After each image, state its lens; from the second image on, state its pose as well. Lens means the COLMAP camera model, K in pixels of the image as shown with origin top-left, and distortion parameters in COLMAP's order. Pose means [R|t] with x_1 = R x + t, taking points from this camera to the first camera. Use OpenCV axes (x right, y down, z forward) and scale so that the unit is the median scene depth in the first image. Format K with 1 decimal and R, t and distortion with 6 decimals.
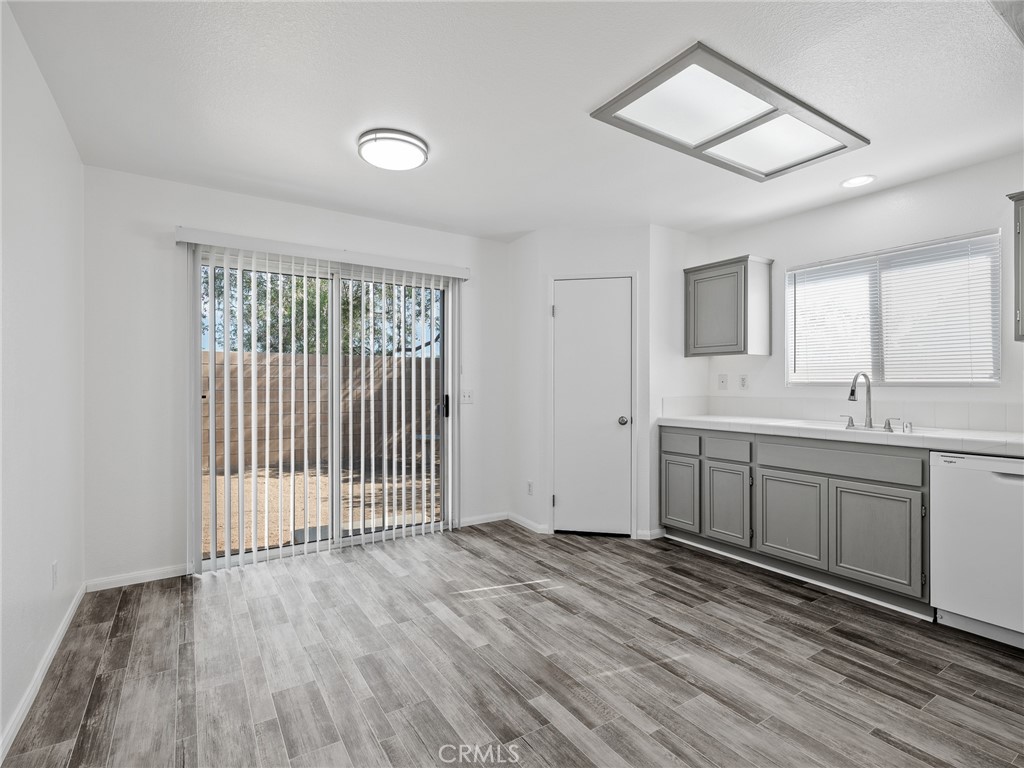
lens RADIAL K [[503.7, 0, 512.0], [0, 503.7, 384.0], [0, 0, 1]] dist [0.000927, -0.000099]
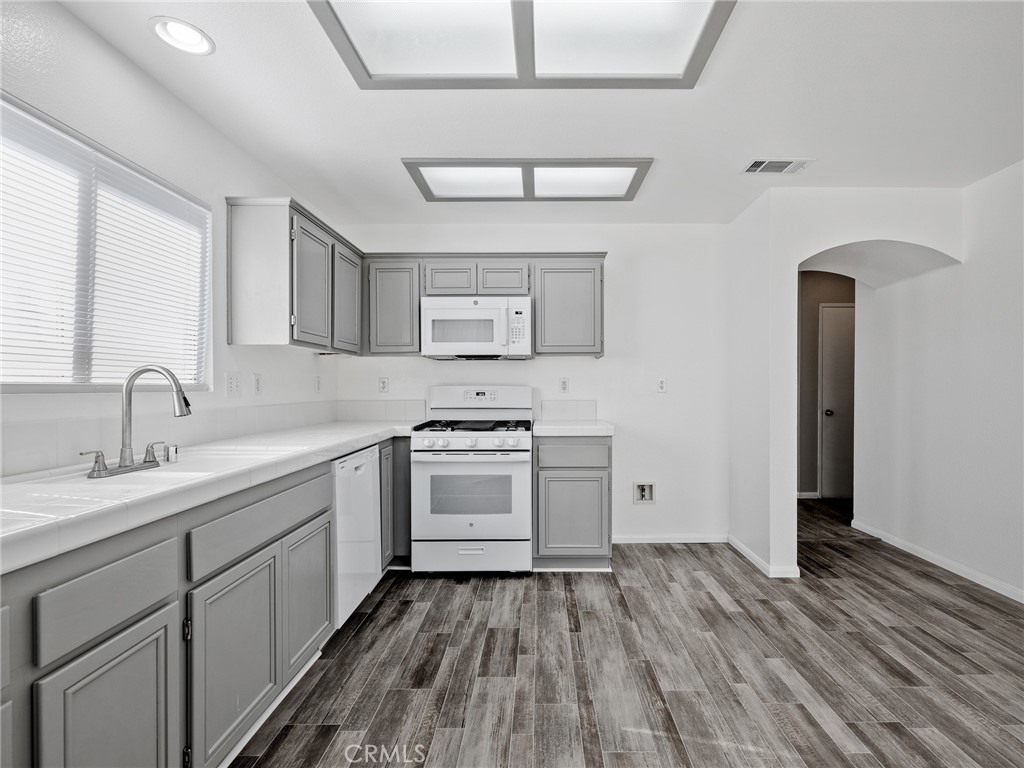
lens RADIAL K [[473.5, 0, 543.0], [0, 473.5, 392.4], [0, 0, 1]] dist [-0.002413, -0.000418]
pose [[-0.840944, -0.006343, 0.541085, 0.043995], [-0.000649, 0.999942, 0.010713, 0.000142], [-0.541122, 0.008658, -0.840899, 1.210200]]
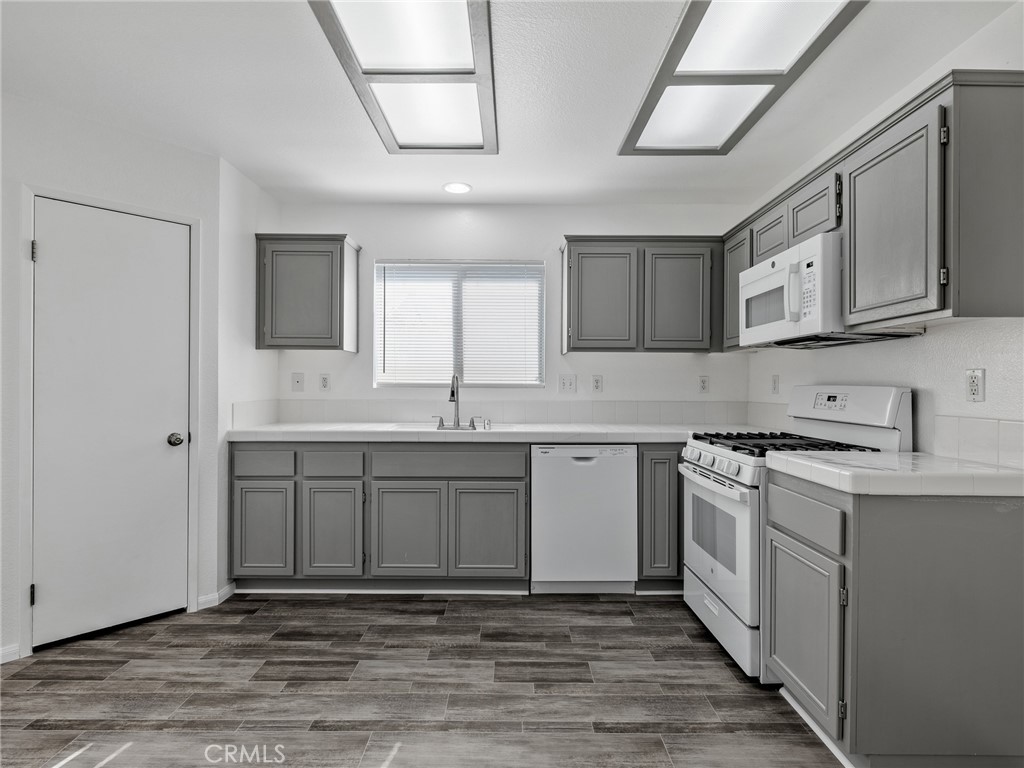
lens RADIAL K [[524.6, 0, 512.0], [0, 524.6, 384.0], [0, 0, 1]] dist [0.000875, 0.000296]
pose [[0.542992, 0.002839, 0.839733, -0.149151], [-0.005143, 0.999987, -0.000056, -0.002864], [-0.839722, -0.004288, 0.543000, 0.316774]]
